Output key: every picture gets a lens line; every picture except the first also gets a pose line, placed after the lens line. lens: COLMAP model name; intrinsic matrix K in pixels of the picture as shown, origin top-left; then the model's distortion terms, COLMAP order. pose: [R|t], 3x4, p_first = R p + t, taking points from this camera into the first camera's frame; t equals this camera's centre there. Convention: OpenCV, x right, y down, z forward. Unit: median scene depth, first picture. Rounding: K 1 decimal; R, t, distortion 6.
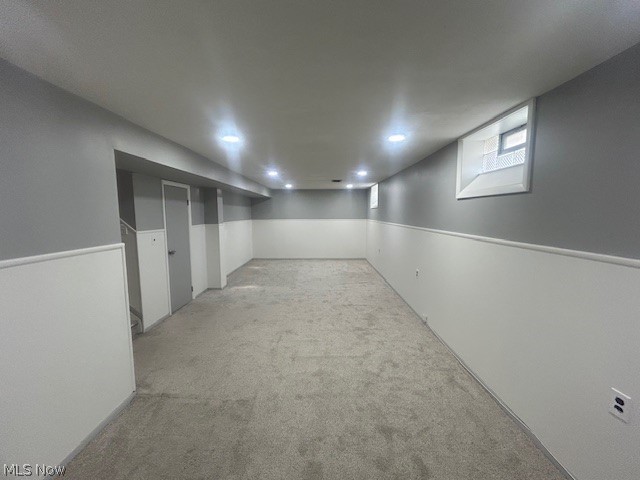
lens RADIAL K [[259.4, 0, 318.0], [0, 259.4, 237.9], [0, 0, 1]] dist [-0.004445, 0.000872]
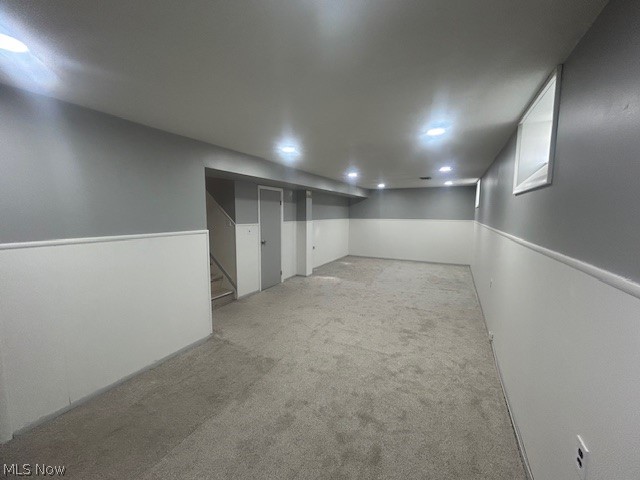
lens RADIAL K [[259.4, 0, 317.1], [0, 259.4, 237.1], [0, 0, 1]] dist [-0.004445, 0.000872]
pose [[0.890755, 0.049896, -0.451737, 0.308352], [-0.051576, 0.998632, 0.008602, 0.009451], [0.451549, 0.015636, 0.892109, -0.020703]]
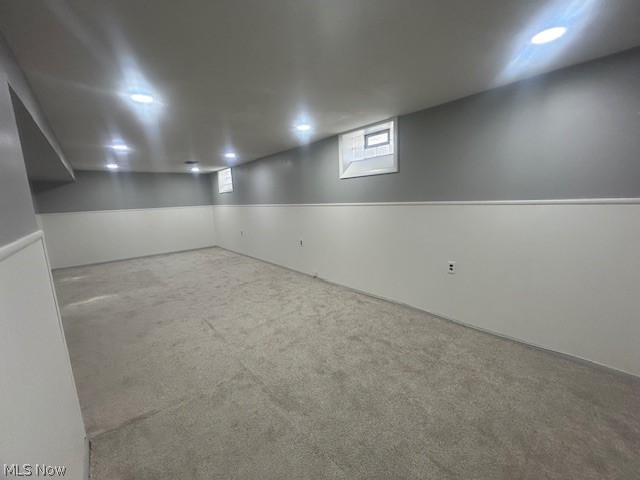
lens RADIAL K [[259.4, 0, 317.7], [0, 259.4, 238.5], [0, 0, 1]] dist [-0.004445, 0.000872]
pose [[0.749525, -0.130900, 0.648904, -0.435915], [0.104259, 0.991363, 0.079557, 0.039948], [-0.653714, 0.008024, 0.756699, 0.025199]]
